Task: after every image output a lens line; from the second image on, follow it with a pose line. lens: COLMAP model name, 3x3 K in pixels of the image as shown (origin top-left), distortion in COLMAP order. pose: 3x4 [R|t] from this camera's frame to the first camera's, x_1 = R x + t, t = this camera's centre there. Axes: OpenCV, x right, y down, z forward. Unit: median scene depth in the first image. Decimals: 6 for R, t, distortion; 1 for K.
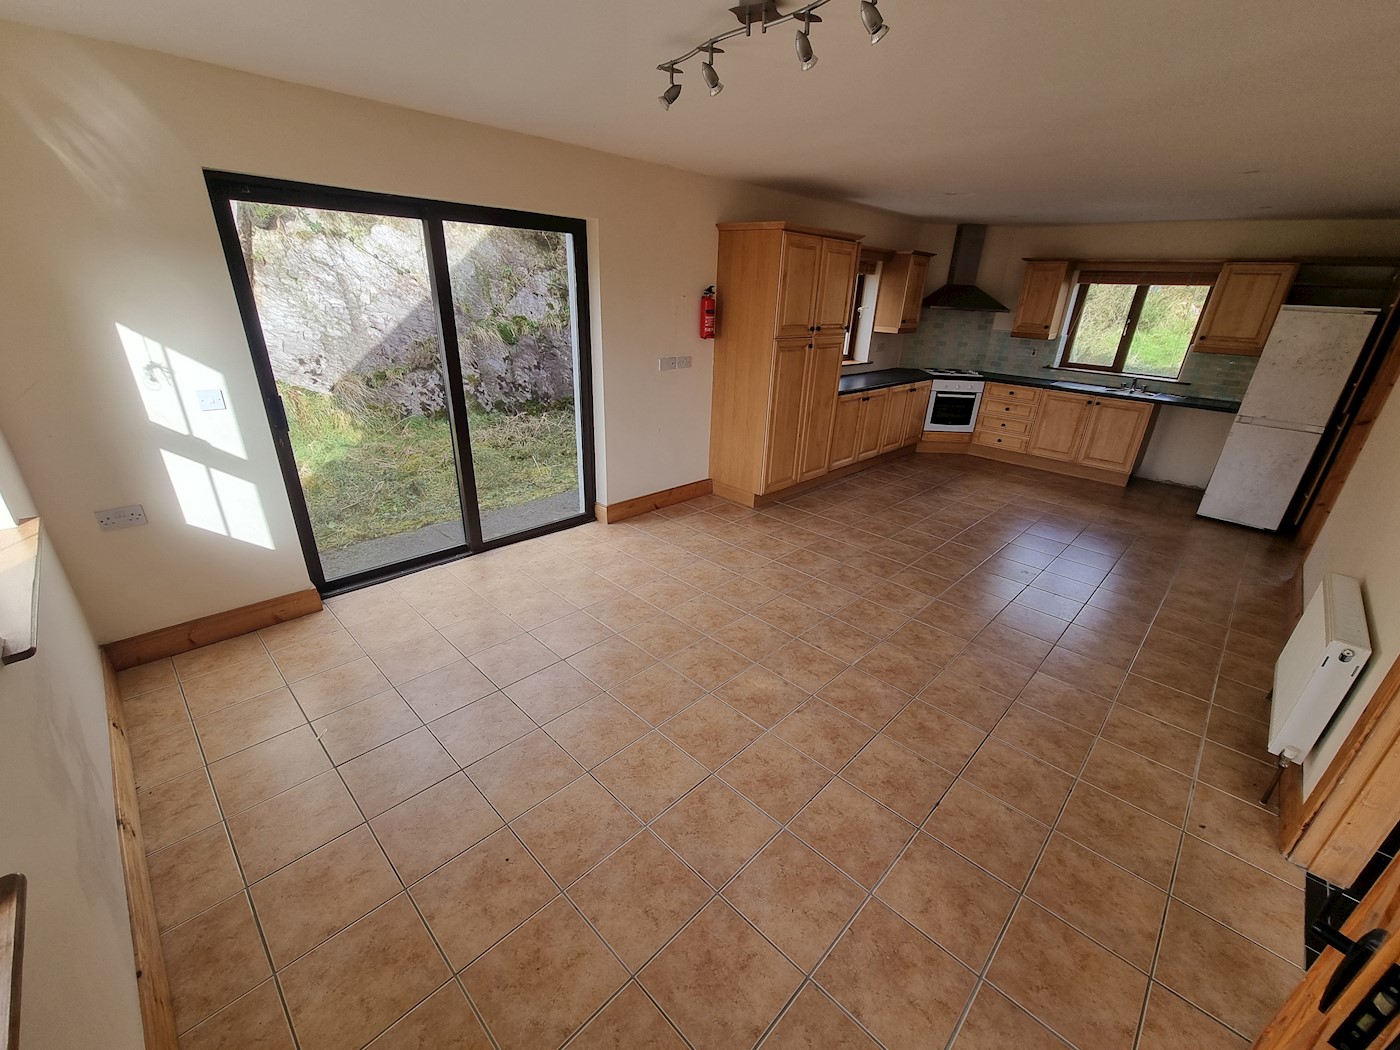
lens RADIAL K [[578.2, 0, 701.3], [0, 578.2, 539.6], [0, 0, 1]] dist [-0.003149, 0.000340]
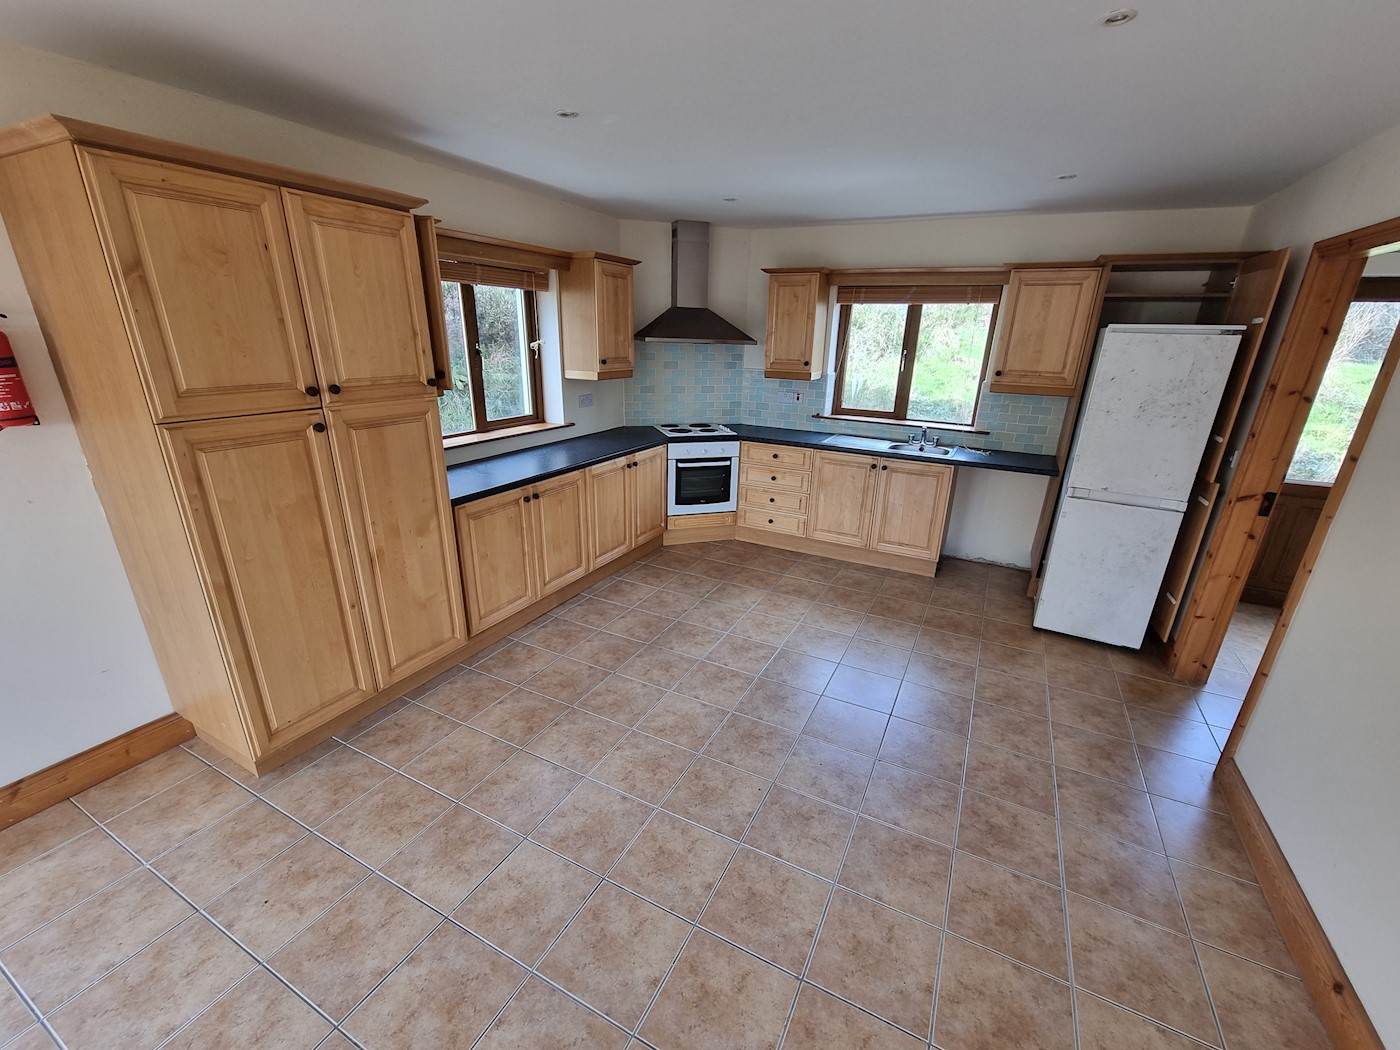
lens RADIAL K [[578.2, 0, 701.3], [0, 578.2, 539.6], [0, 0, 1]] dist [-0.003149, 0.000340]
pose [[0.955742, -0.114184, 0.271144, 0.262751], [0.128940, 0.990955, -0.037184, -0.146521], [-0.264446, 0.070500, 0.961820, 0.373554]]
